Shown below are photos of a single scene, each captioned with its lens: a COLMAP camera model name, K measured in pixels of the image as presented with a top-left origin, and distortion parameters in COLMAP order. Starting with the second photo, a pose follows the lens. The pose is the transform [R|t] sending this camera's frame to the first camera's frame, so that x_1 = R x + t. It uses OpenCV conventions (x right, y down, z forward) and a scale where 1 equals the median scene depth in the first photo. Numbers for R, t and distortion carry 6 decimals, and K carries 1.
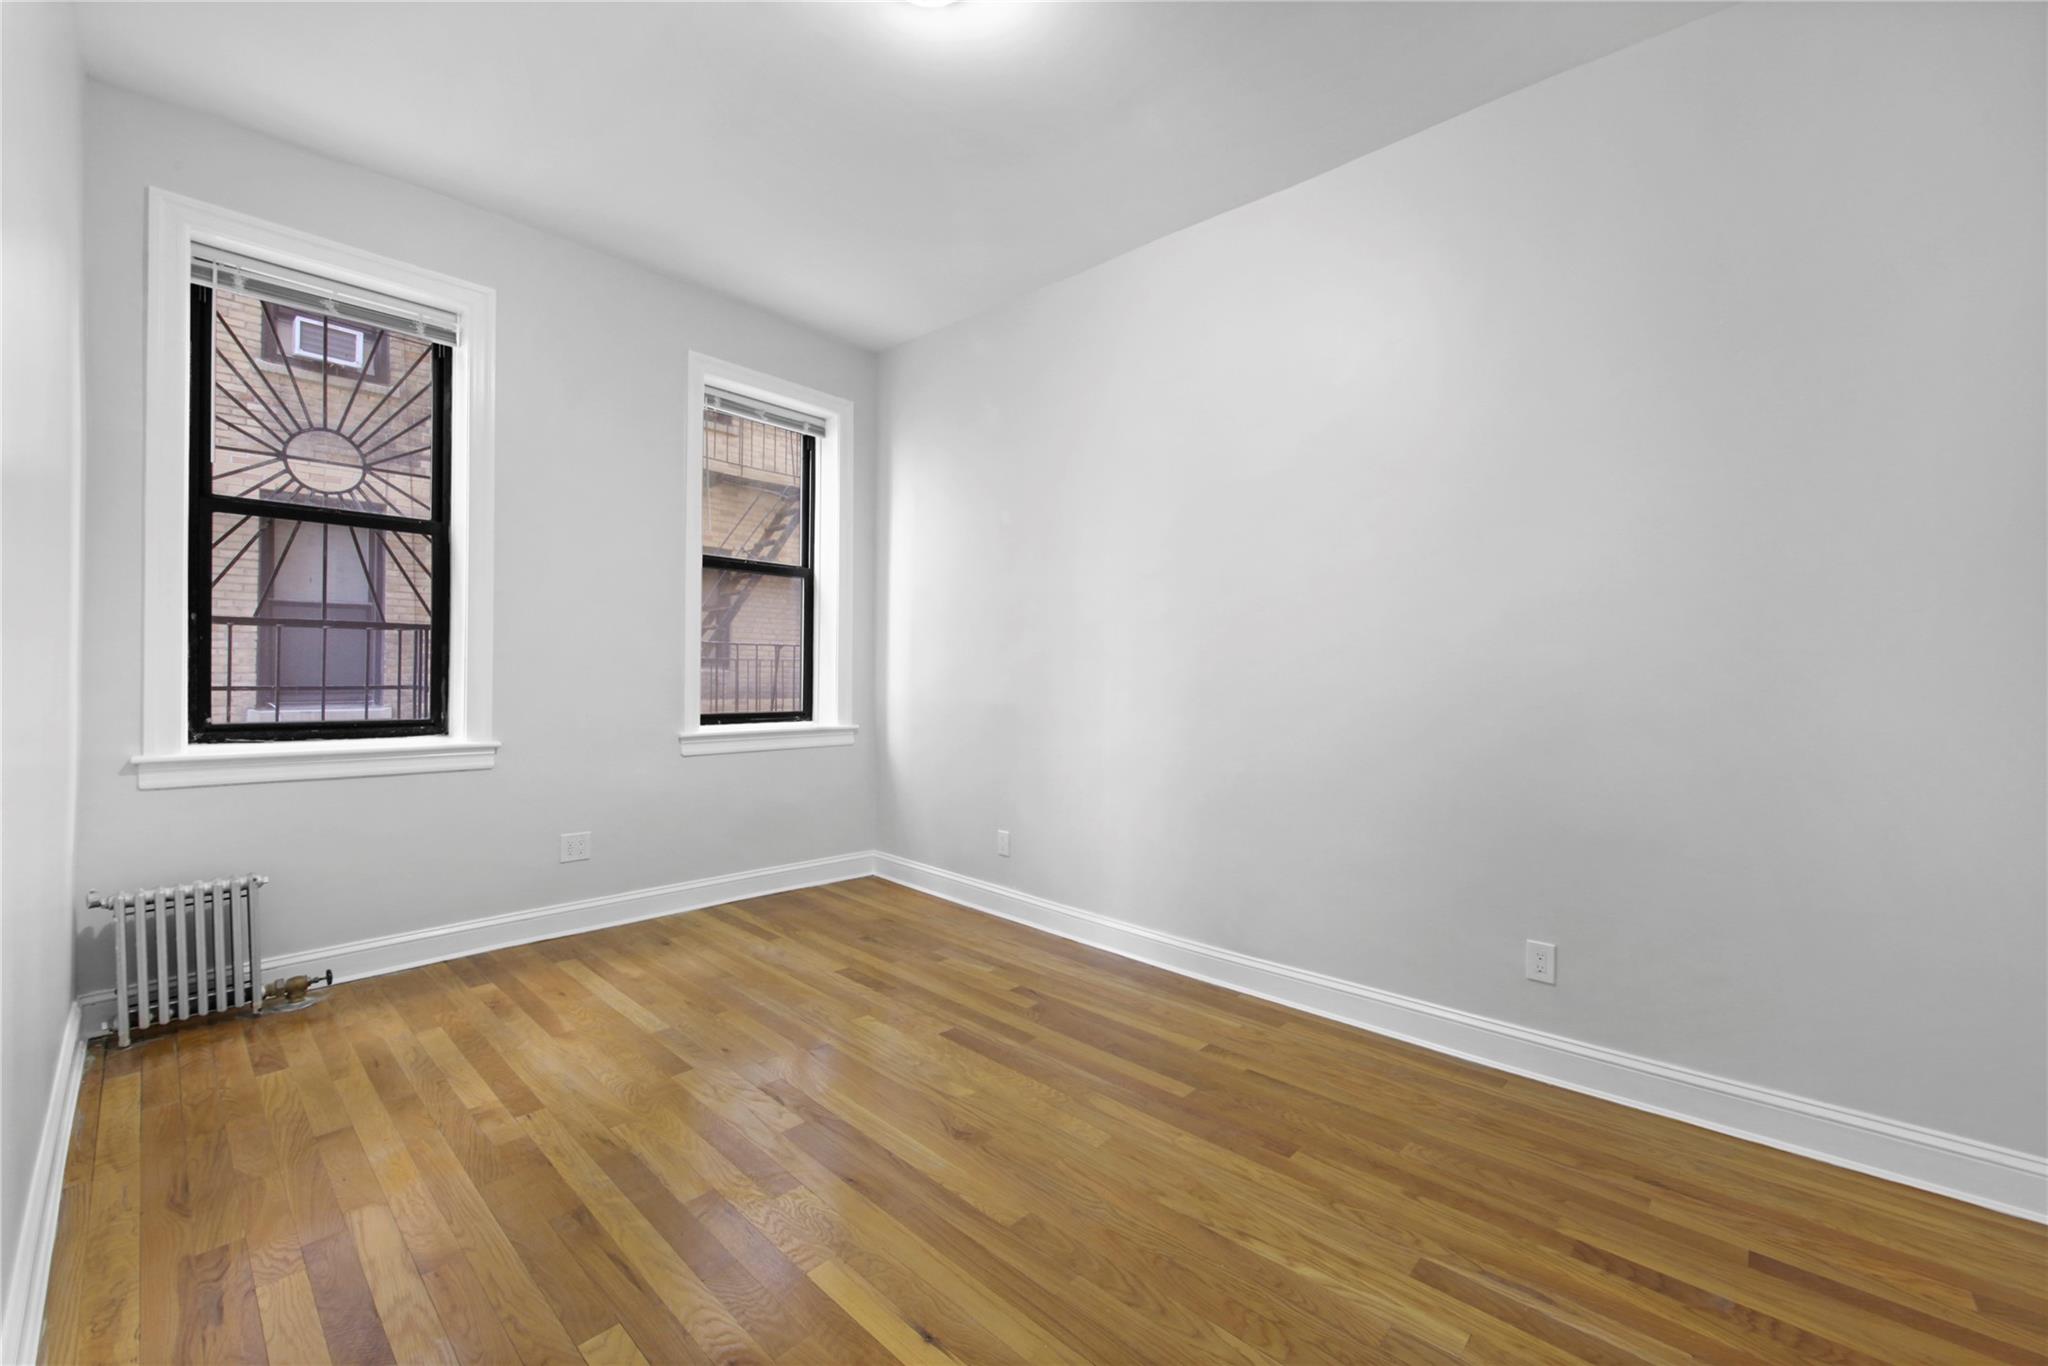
lens RADIAL K [[823.9, 0, 1024.0], [0, 823.9, 683.0], [0, 0, 1]] dist [-0.000194, 0.000001]
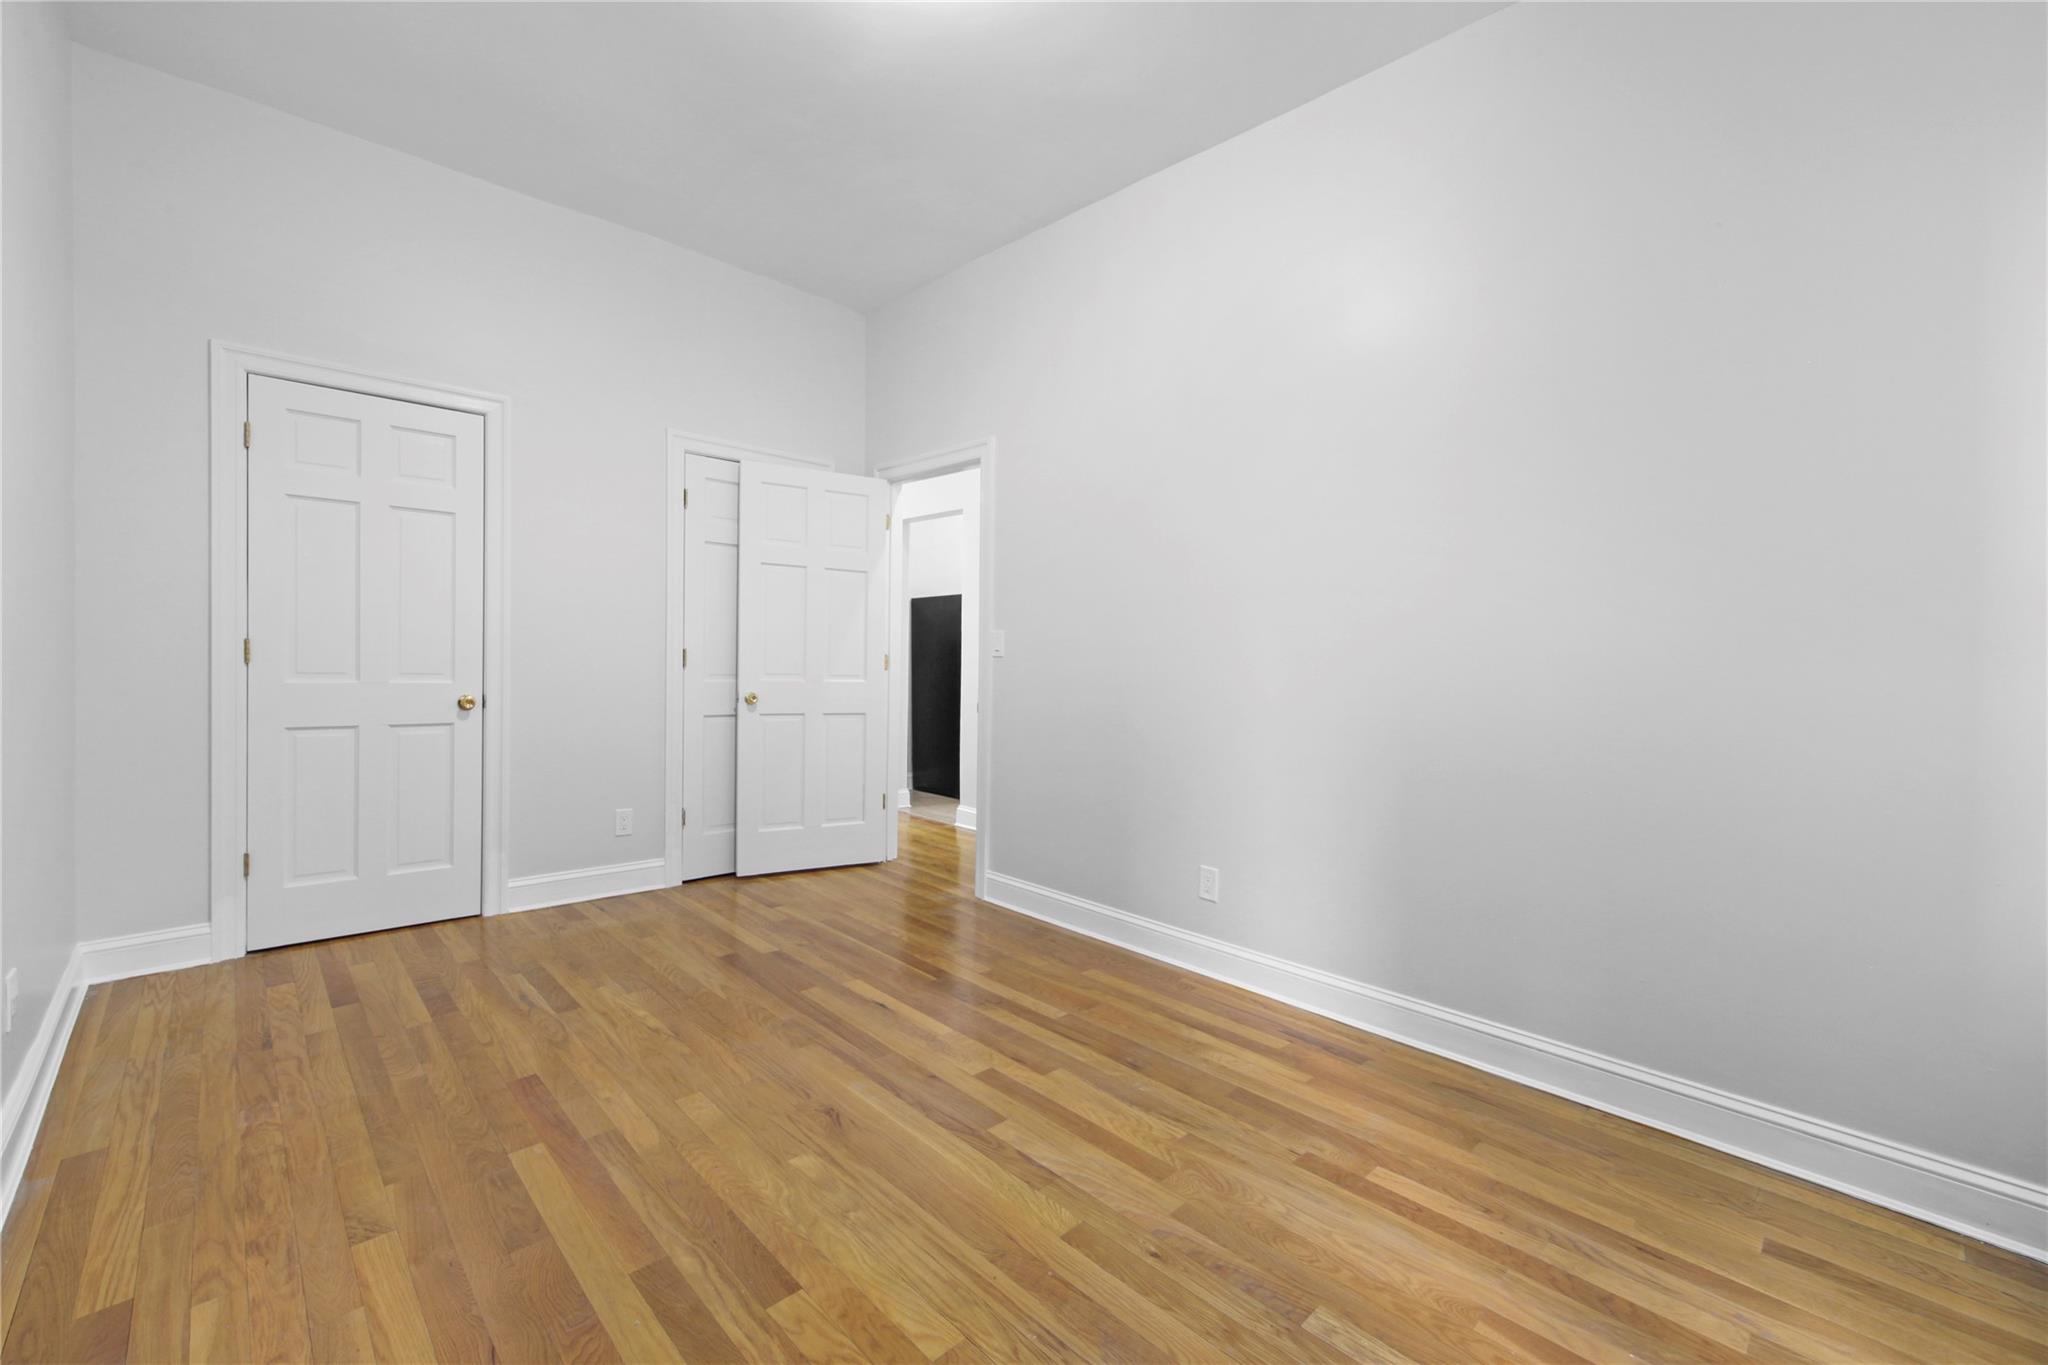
lens RADIAL K [[823.9, 0, 1024.0], [0, 823.9, 682.5], [0, 0, 1]] dist [-0.000194, 0.000001]
pose [[-0.998512, -0.040847, 0.036118, -0.333590], [-0.039521, 0.998545, 0.036679, -0.008992], [-0.037564, 0.035197, -0.998674, 1.988916]]
